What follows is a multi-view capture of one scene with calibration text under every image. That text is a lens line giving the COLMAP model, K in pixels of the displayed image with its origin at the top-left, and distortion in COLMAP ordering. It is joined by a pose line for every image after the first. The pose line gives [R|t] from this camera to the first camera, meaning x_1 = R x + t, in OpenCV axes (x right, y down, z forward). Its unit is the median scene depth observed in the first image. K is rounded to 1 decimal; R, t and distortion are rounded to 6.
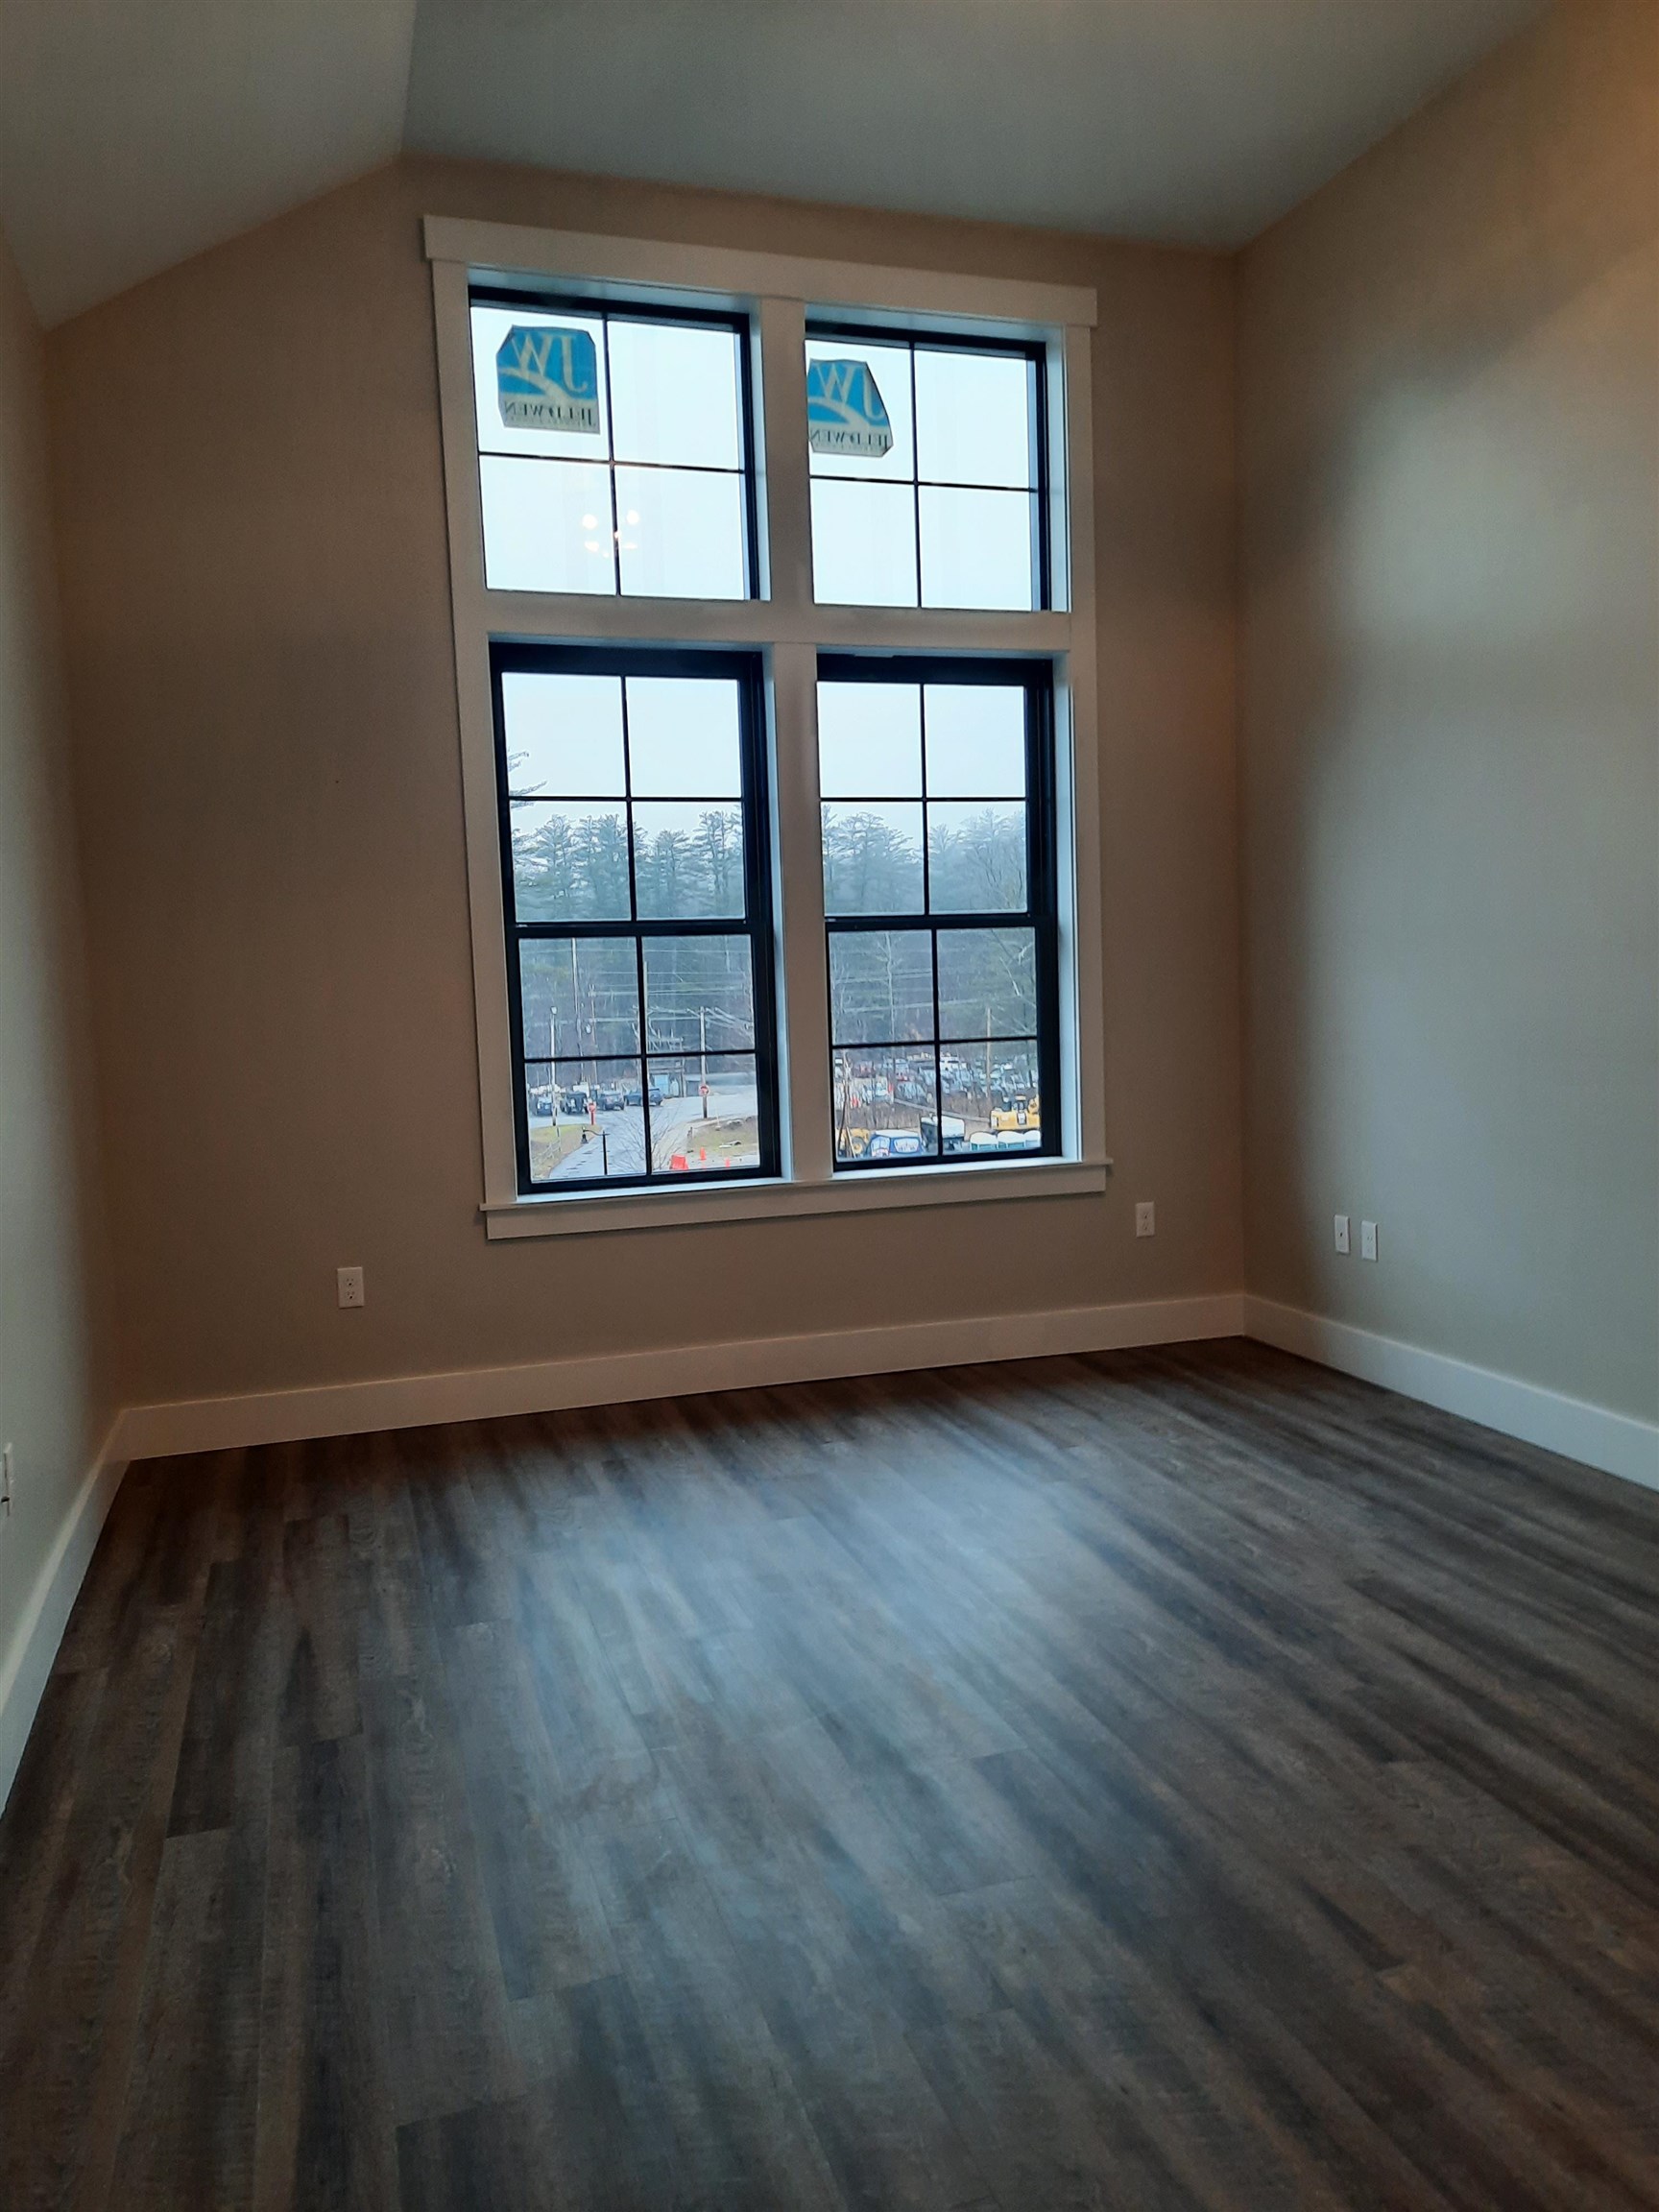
lens RADIAL K [[1613.8, 0, 828.1], [0, 1613.8, 1108.0], [0, 0, 1]] dist [0.045020, -0.023056]
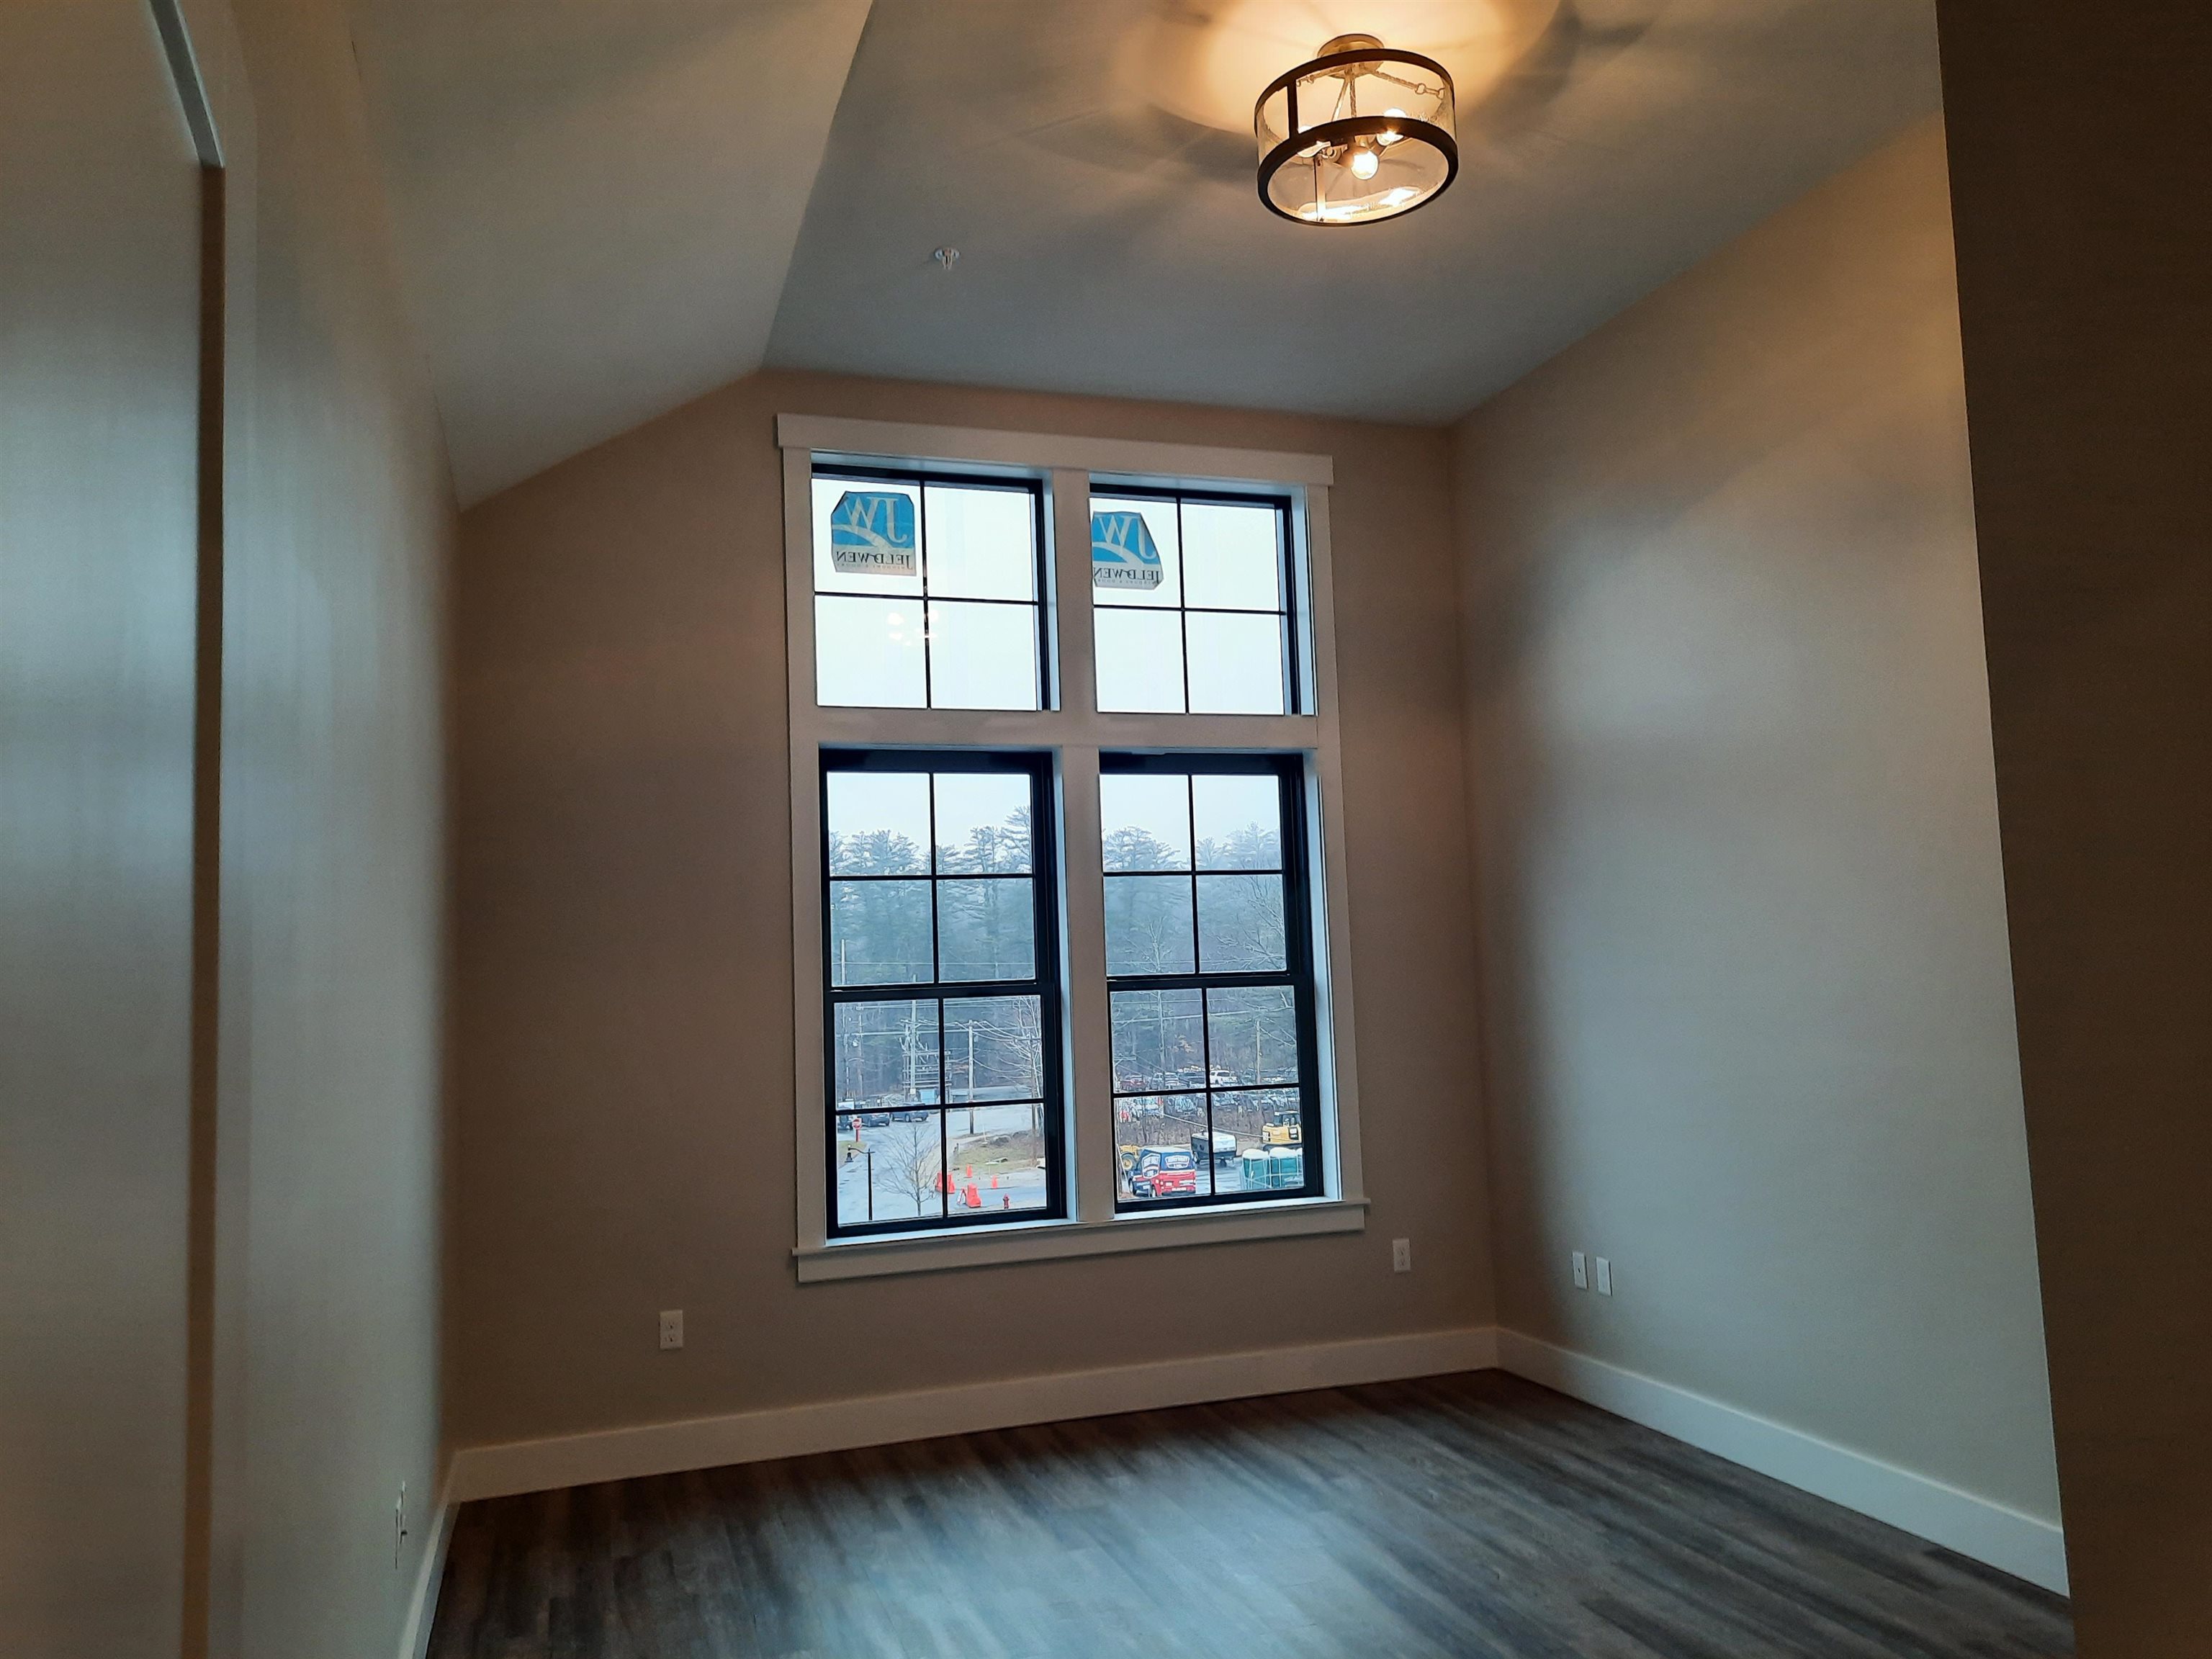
lens RADIAL K [[1613.8, 0, 1137.7], [0, 1613.8, 826.6], [0, 0, 1]] dist [0.045020, -0.023056]
pose [[0.999678, -0.000649, 0.025368, -0.009687], [0.005201, 0.983691, -0.179792, -0.023244], [-0.024837, 0.179866, 0.983378, -0.137157]]
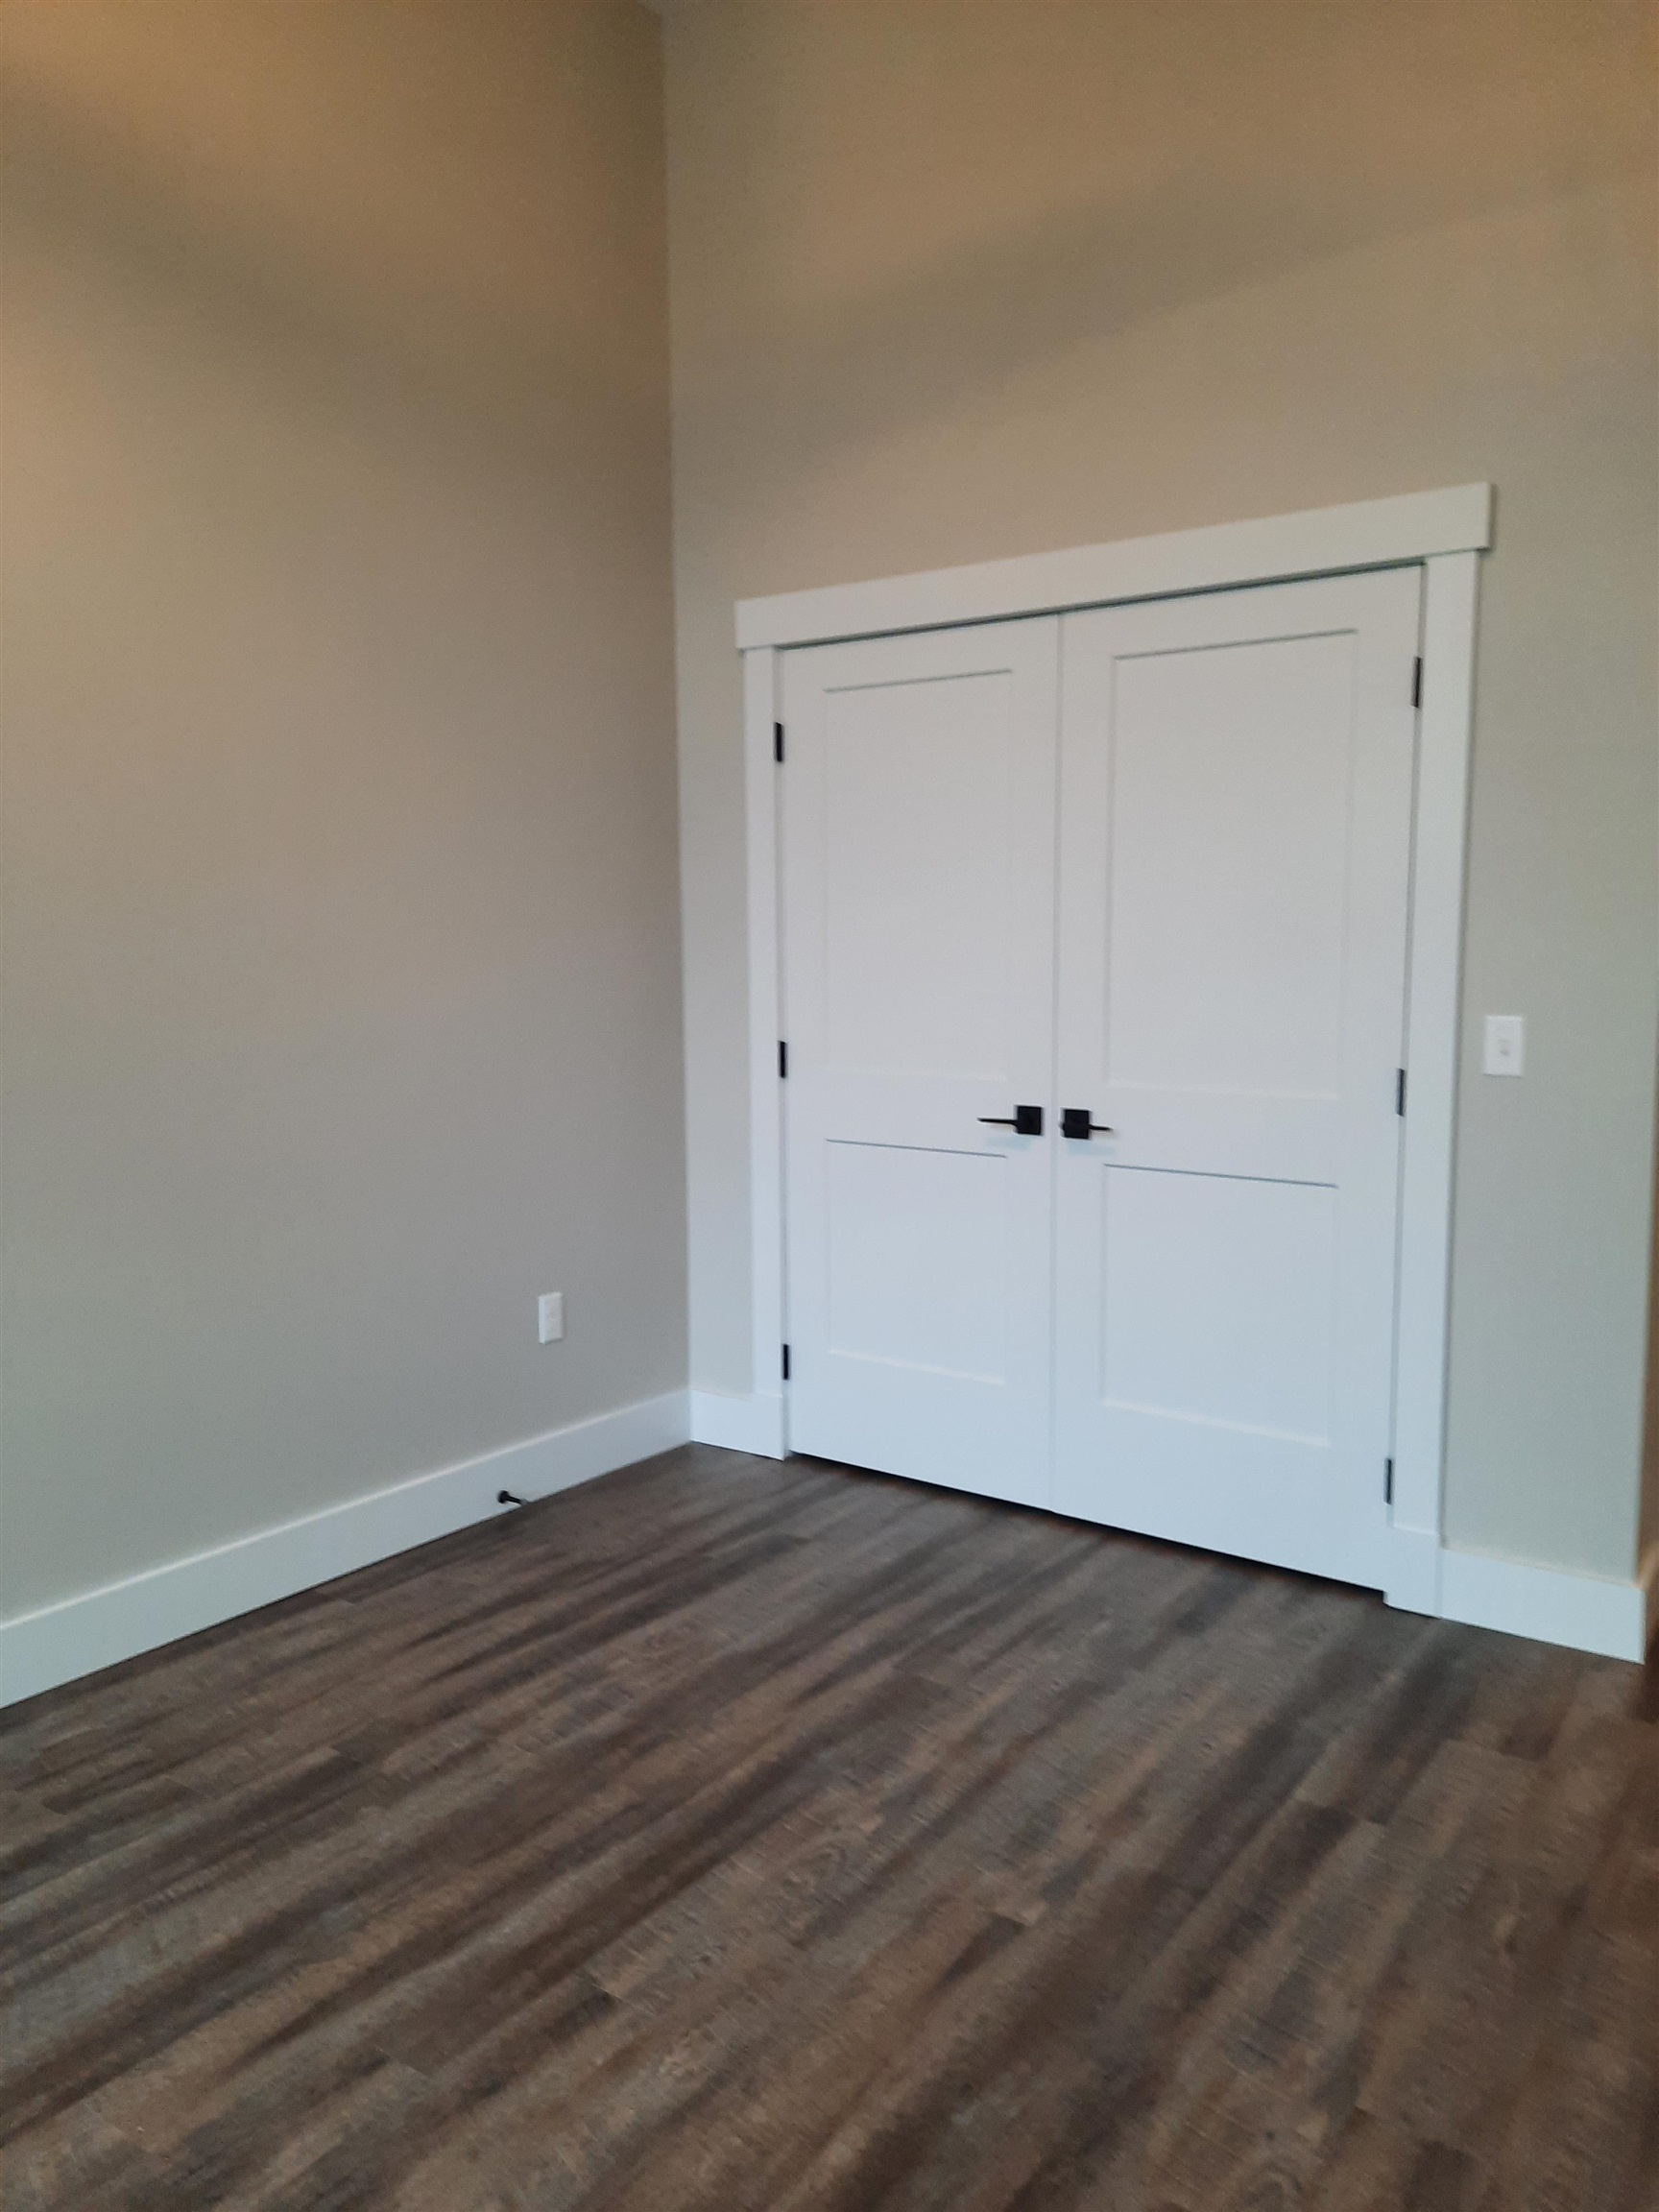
lens RADIAL K [[1613.8, 0, 830.4], [0, 1613.8, 1106.0], [0, 0, 1]] dist [0.045020, -0.023056]
pose [[-0.590440, -0.051046, 0.805465, -0.211655], [0.095089, 0.986647, 0.132233, -0.073558], [-0.801460, 0.154667, -0.577702, 0.845897]]
